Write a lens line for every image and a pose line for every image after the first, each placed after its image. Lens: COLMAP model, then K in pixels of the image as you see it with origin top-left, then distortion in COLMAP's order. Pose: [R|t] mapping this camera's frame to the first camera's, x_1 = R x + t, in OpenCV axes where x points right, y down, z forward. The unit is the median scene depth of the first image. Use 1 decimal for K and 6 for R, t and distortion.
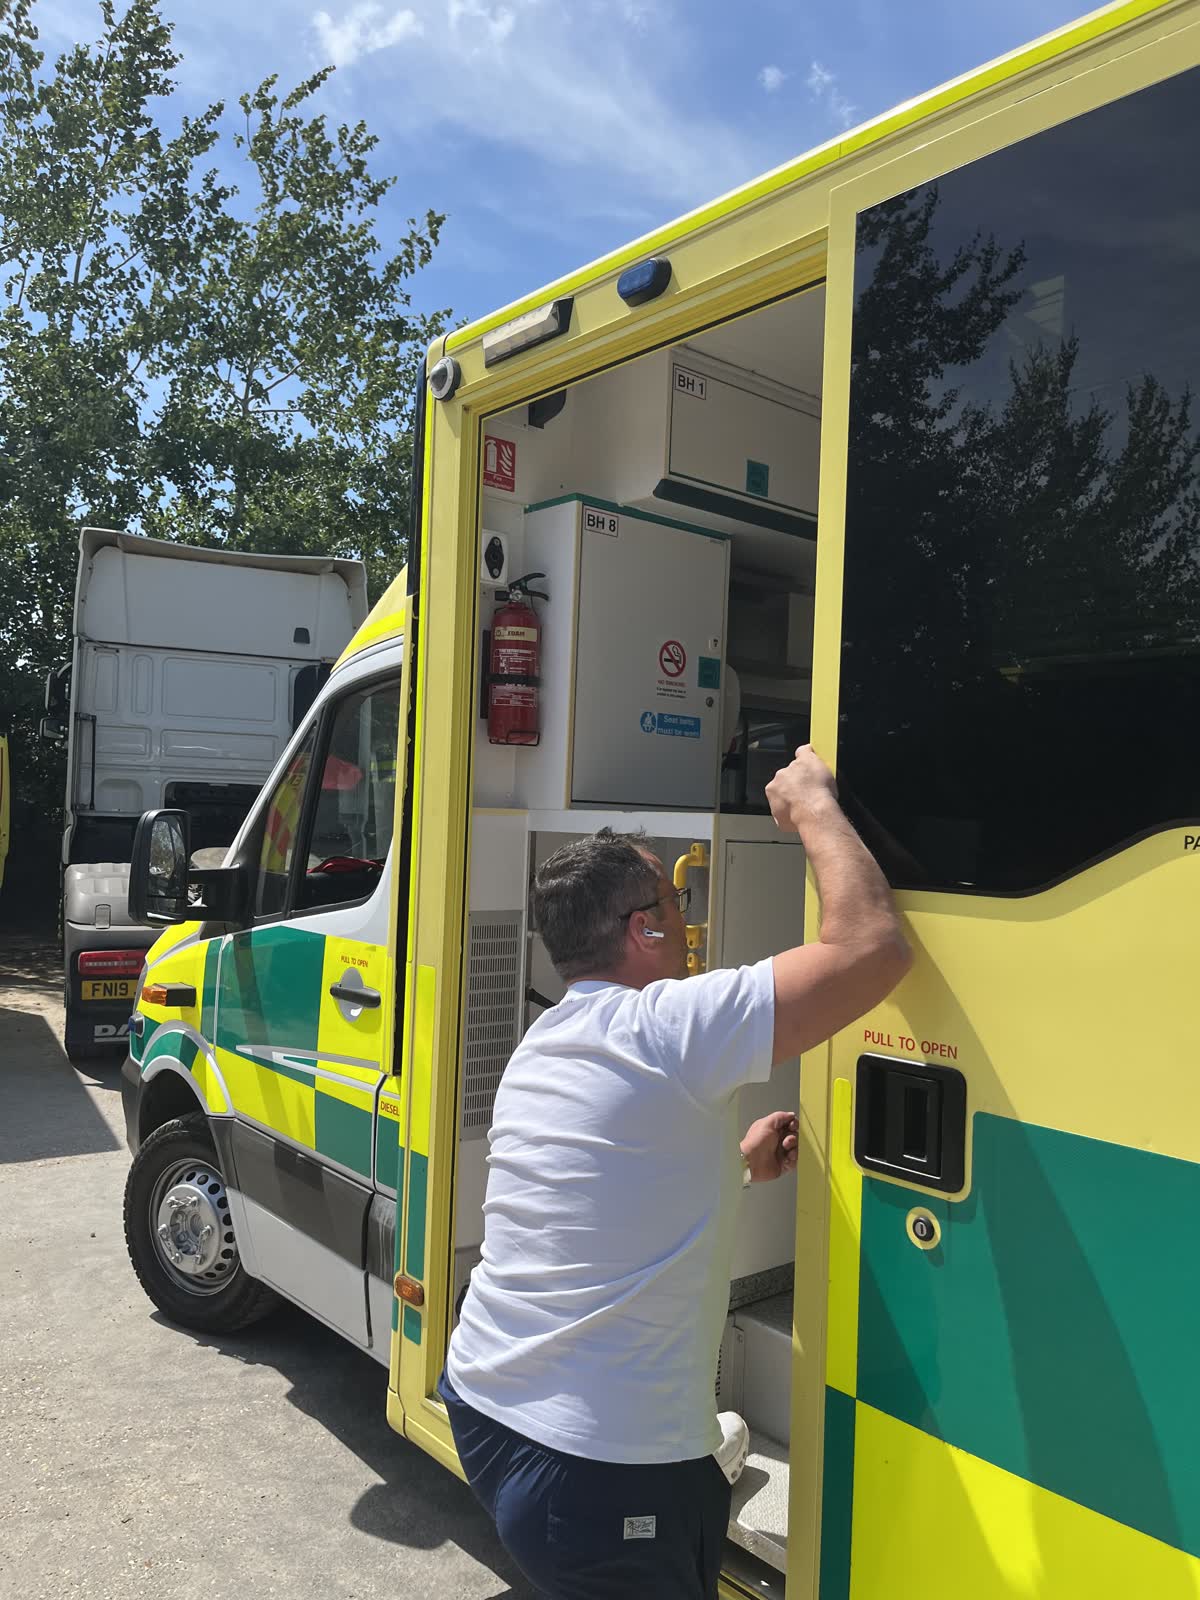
lens RADIAL K [[1243.6, 0, 600.0], [0, 1243.6, 800.0], [0, 0, 1]] dist [0.096406, -0.138987]
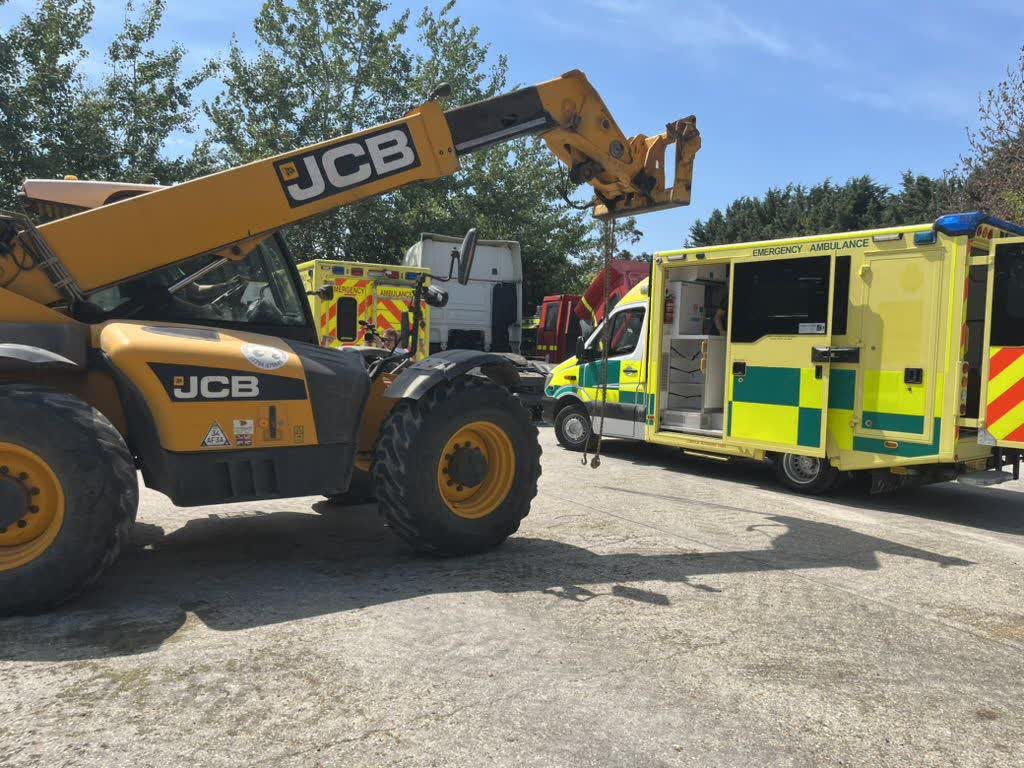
lens RADIAL K [[759.2, 0, 512.0], [0, 759.2, 384.0], [0, 0, 1]] dist [0.049756, -0.098885]
pose [[0.999521, -0.006657, -0.030228, -0.607696], [0.008549, 0.997984, 0.062883, 0.006077], [0.029748, -0.063111, 0.997563, -2.243998]]
